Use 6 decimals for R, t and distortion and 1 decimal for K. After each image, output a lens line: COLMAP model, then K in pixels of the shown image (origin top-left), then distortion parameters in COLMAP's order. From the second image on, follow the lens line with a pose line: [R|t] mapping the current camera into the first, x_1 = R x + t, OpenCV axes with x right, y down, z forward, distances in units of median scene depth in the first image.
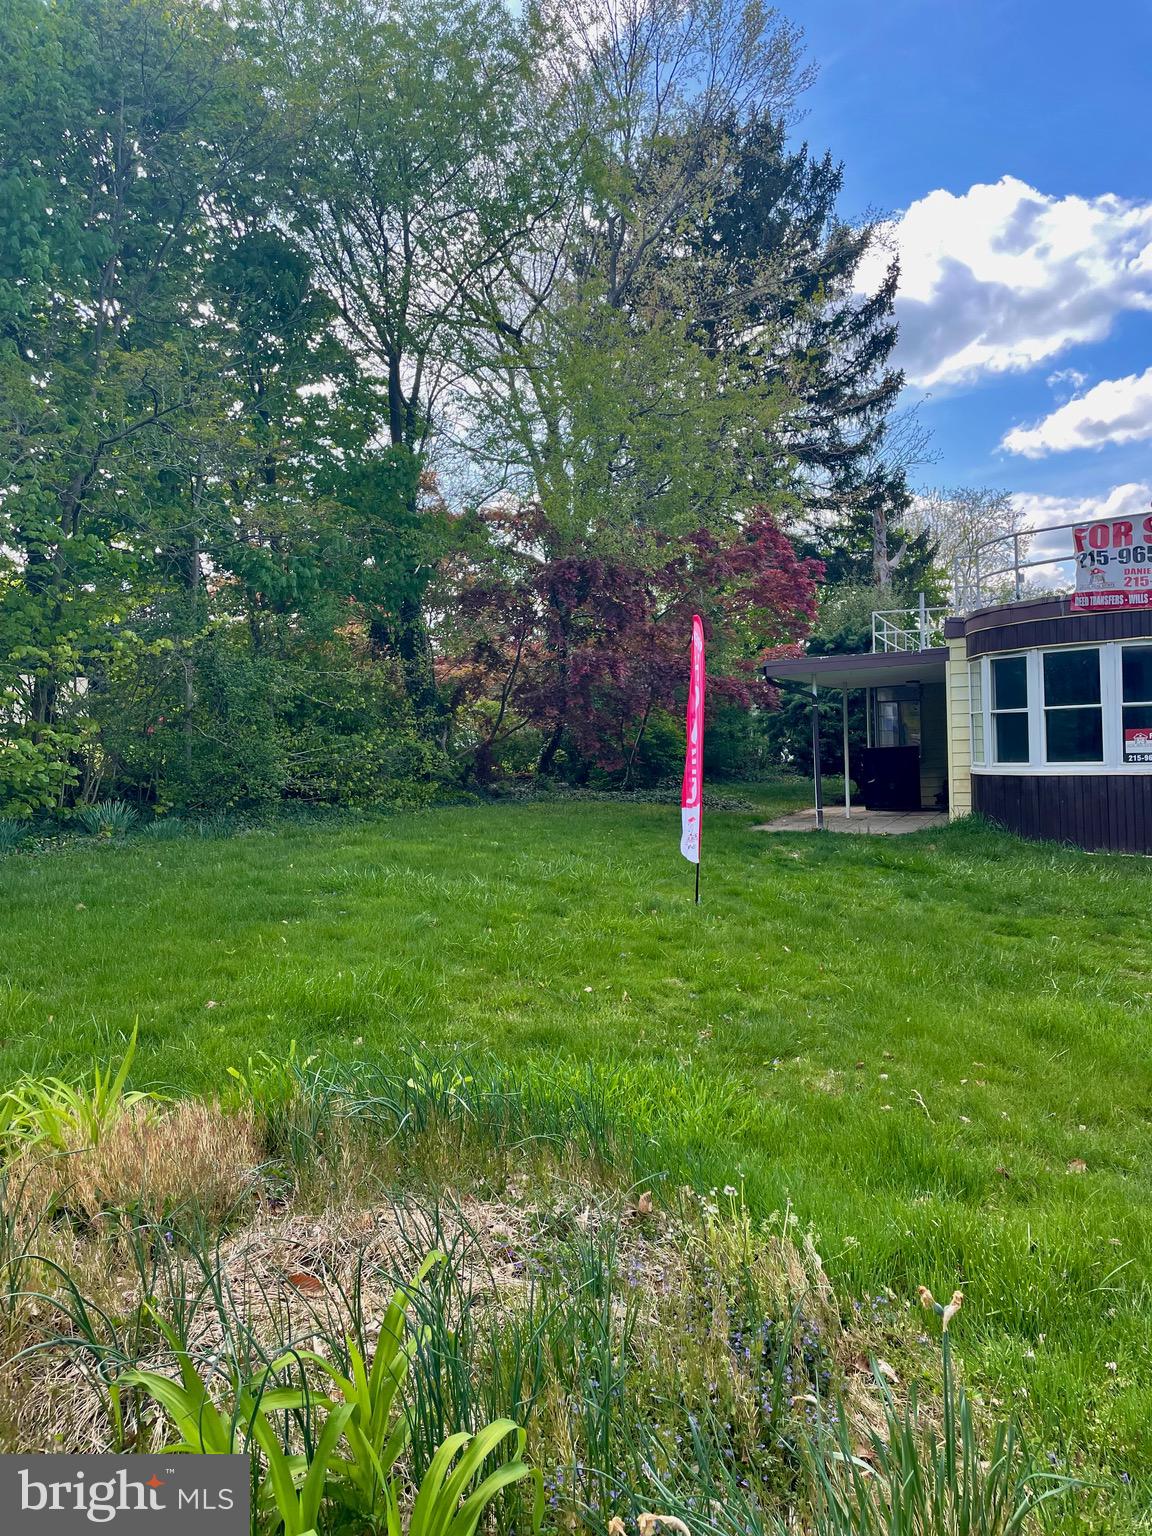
lens RADIAL K [[1161.6, 0, 586.3], [0, 1161.6, 764.8], [0, 0, 1]] dist [0.071309, -0.074168]
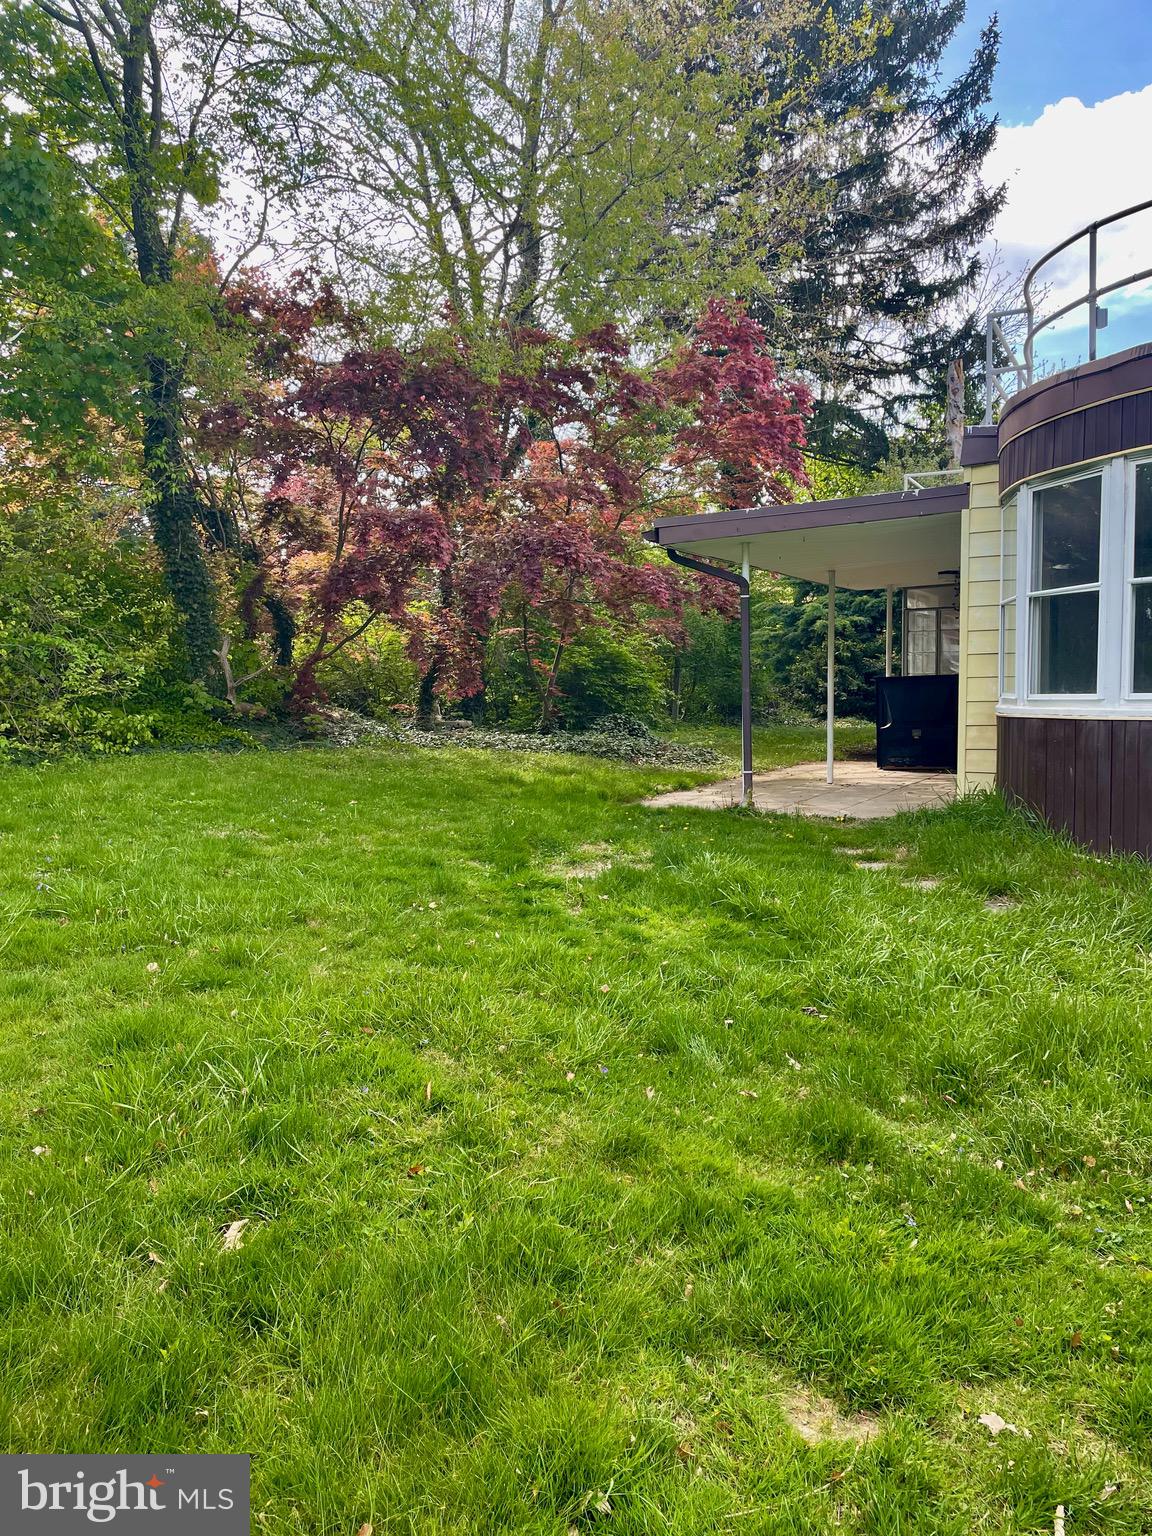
lens RADIAL K [[1161.6, 0, 564.5], [0, 1161.6, 768.6], [0, 0, 1]] dist [0.071309, -0.074168]
pose [[0.993099, 0.022711, -0.115056, 0.120241], [-0.016285, 0.998271, 0.056486, 0.003040], [0.116139, -0.054222, 0.991752, 0.272339]]
